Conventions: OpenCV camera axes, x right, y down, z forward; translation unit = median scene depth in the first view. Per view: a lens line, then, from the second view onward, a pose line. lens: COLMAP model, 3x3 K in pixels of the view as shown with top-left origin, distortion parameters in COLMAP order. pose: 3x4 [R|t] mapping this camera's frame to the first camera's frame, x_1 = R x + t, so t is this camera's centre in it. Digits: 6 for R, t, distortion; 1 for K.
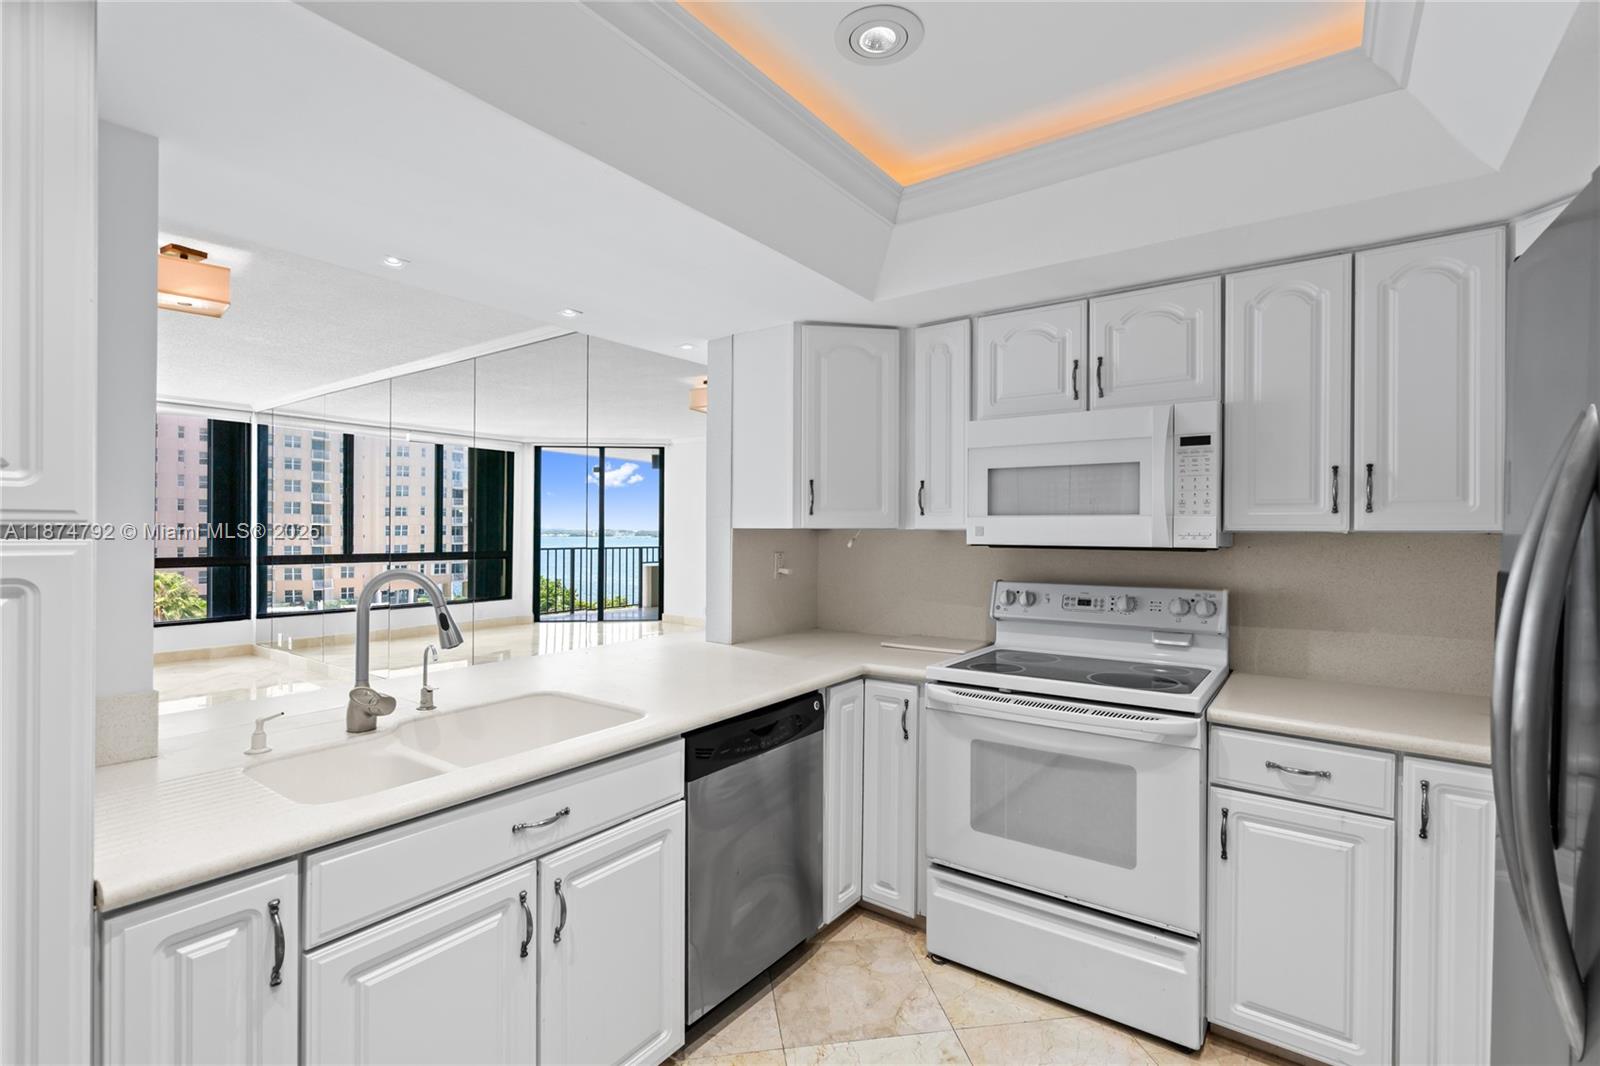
lens RADIAL K [[719.6, 0, 802.6], [0, 719.6, 531.4], [0, 0, 1]] dist [-0.002036, -0.000081]
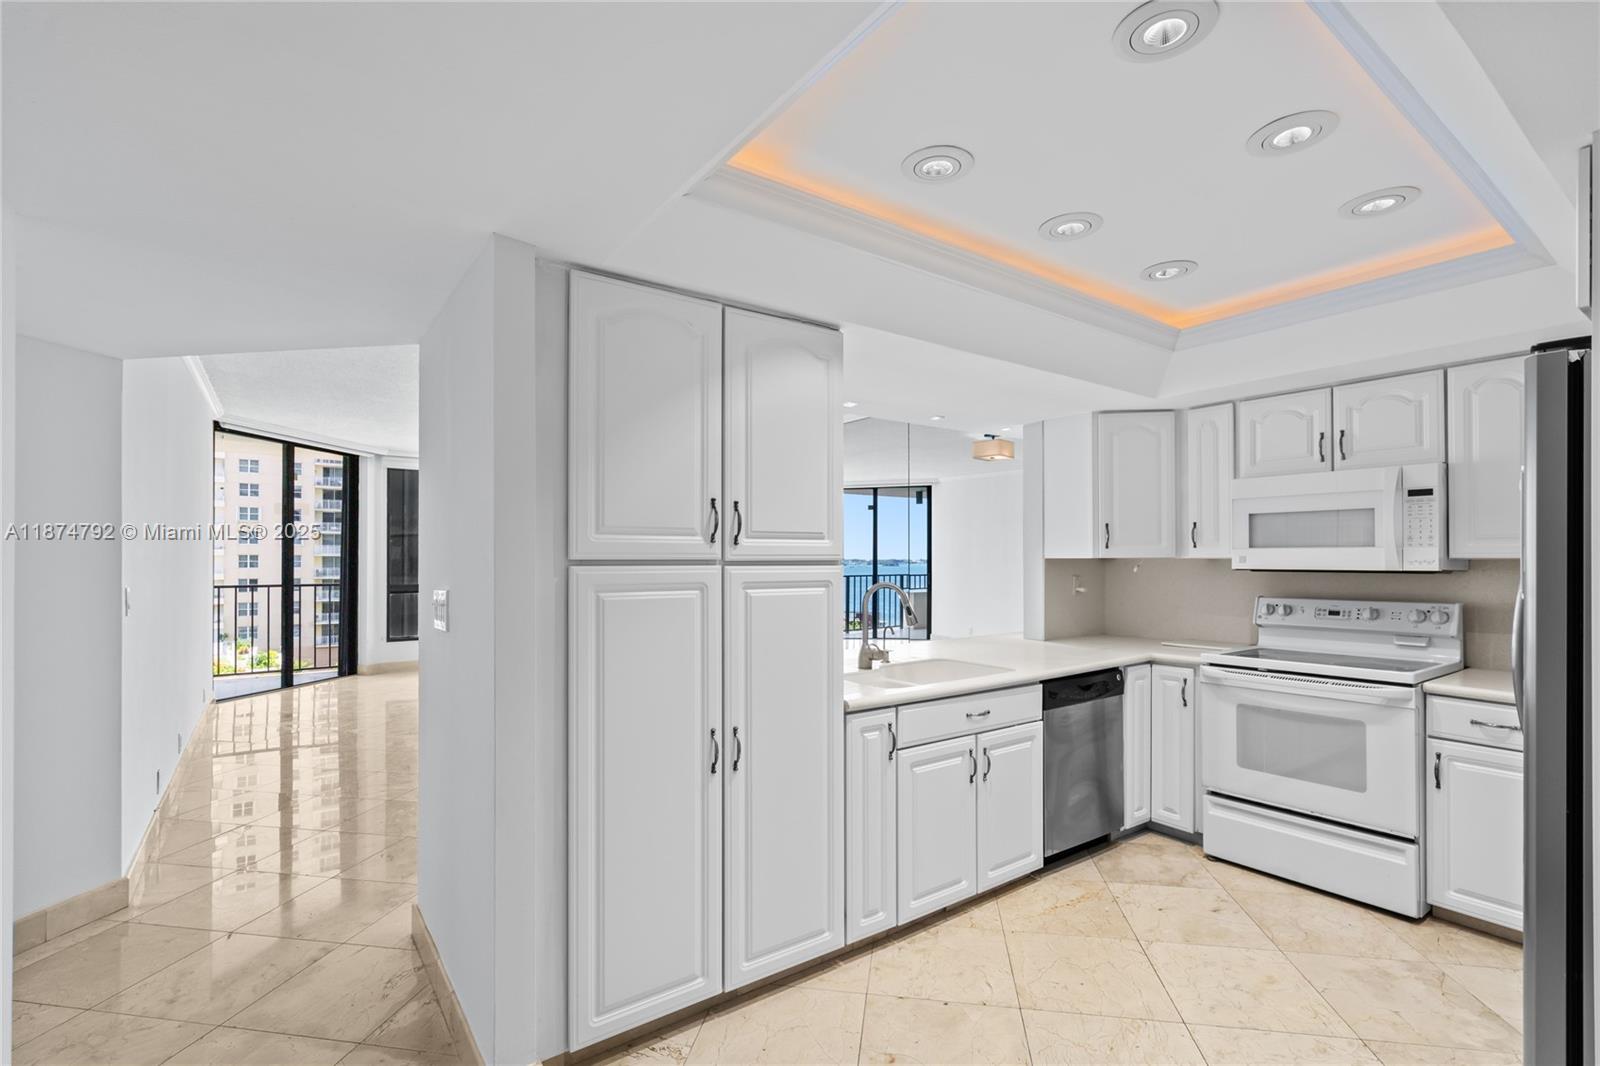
lens RADIAL K [[719.6, 0, 801.6], [0, 719.6, 552.6], [0, 0, 1]] dist [-0.002036, -0.000081]
pose [[0.949098, -0.008911, -0.314856, -0.123556], [0.005906, 0.999927, -0.010495, -0.003897], [0.314926, 0.008101, 0.949082, -0.580714]]
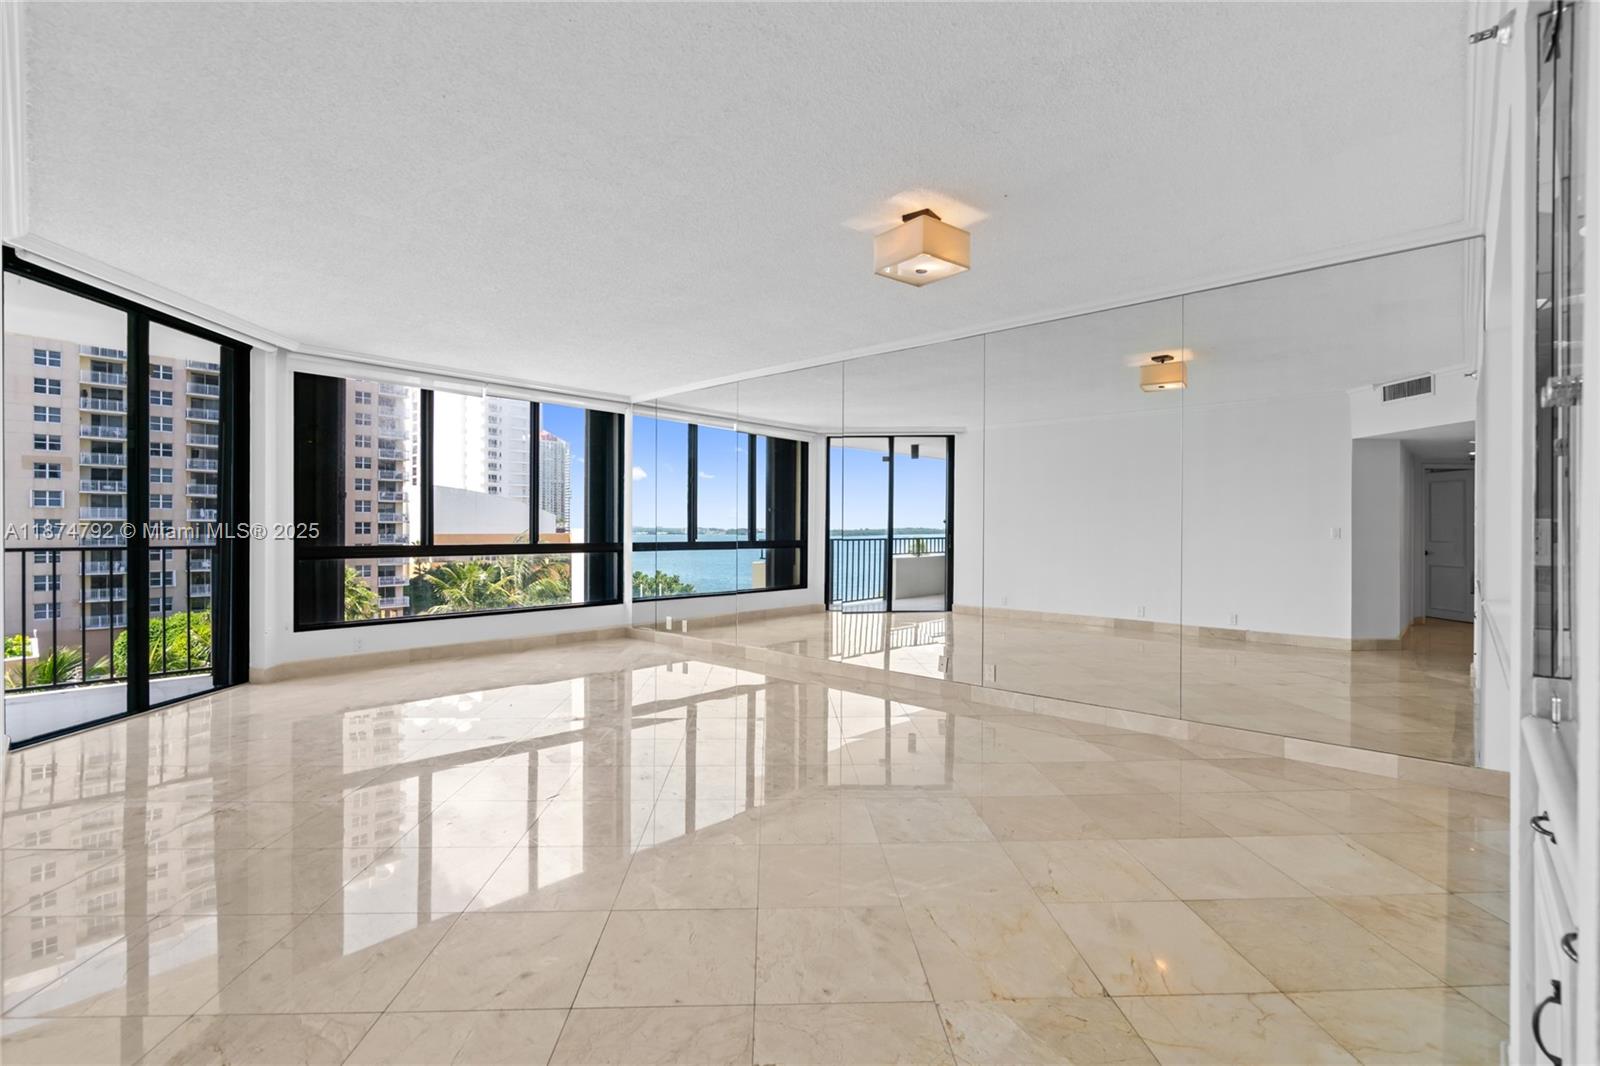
lens RADIAL K [[719.6, 0, 798.4], [0, 719.6, 532.3], [0, 0, 1]] dist [-0.002036, -0.000081]
pose [[0.992192, -0.001155, -0.124717, -1.255110], [0.001760, 0.999987, 0.004737, 0.048161], [0.124710, -0.004920, 0.992181, 0.009099]]
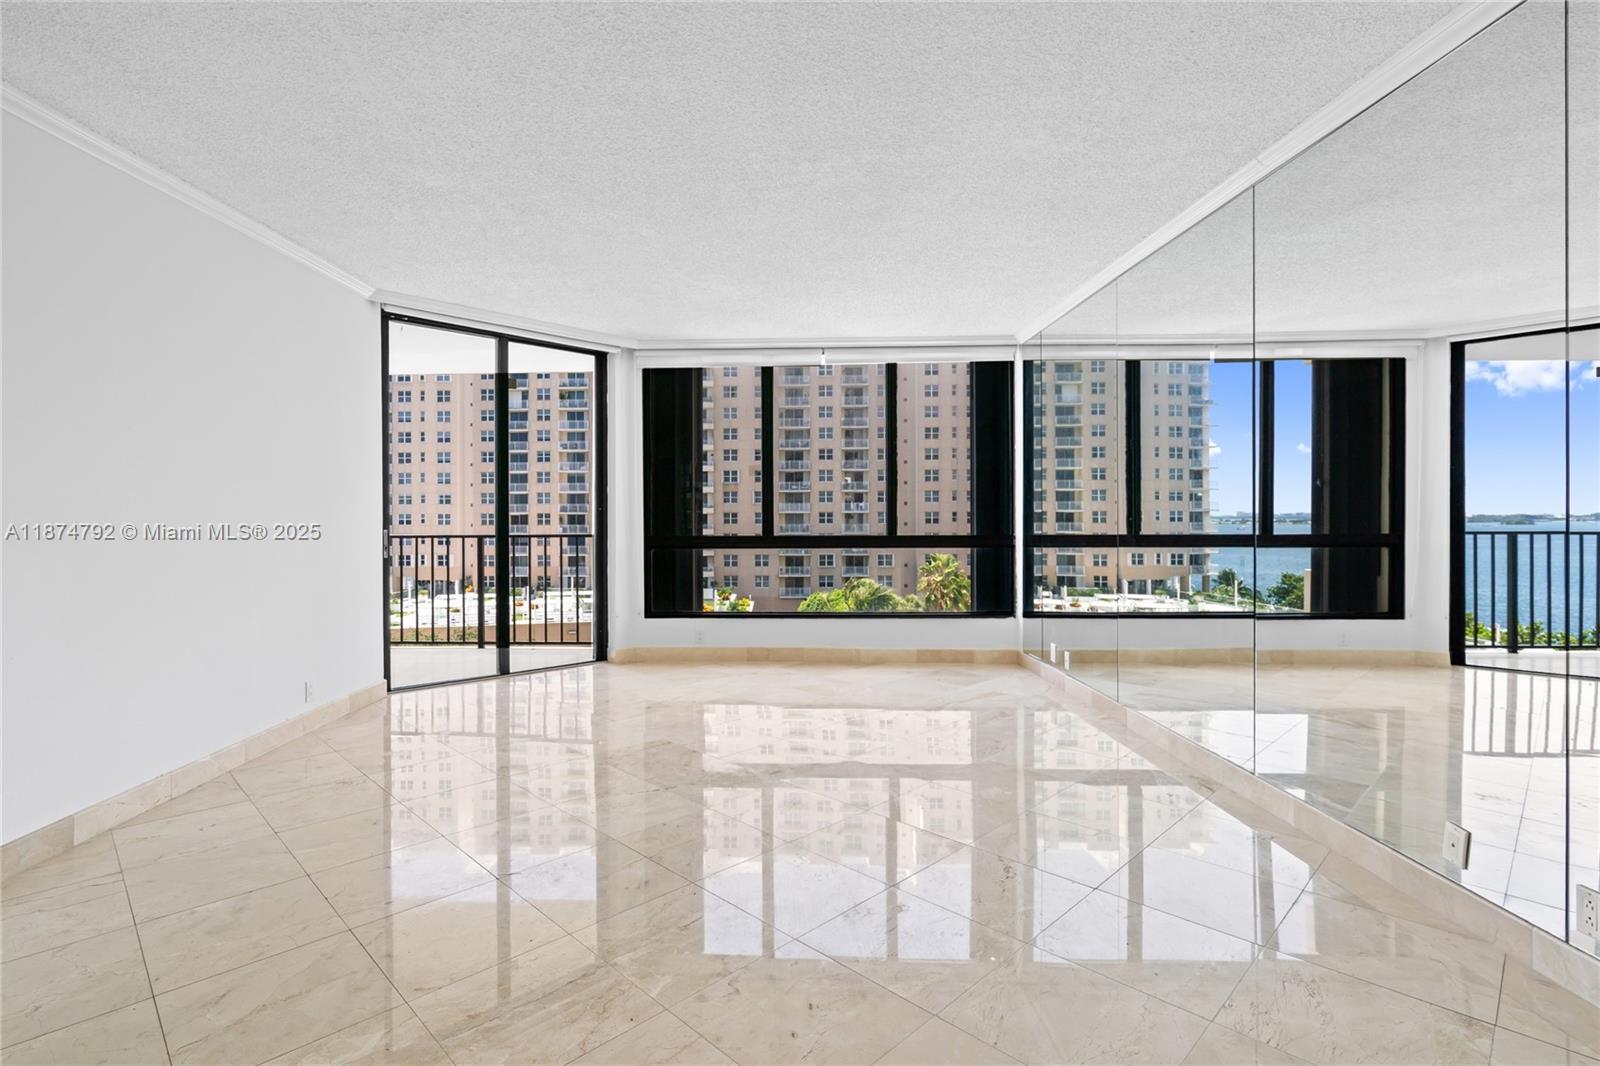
lens RADIAL K [[785.6, 0, 792.9], [0, 785.6, 522.8], [0, 0, 1]] dist [0.006864, 0.002800]
pose [[0.555680, -0.002022, -0.831394, -0.658467], [0.007183, 0.999971, 0.002369, 0.056660], [0.831365, -0.007288, 0.555679, 1.086998]]
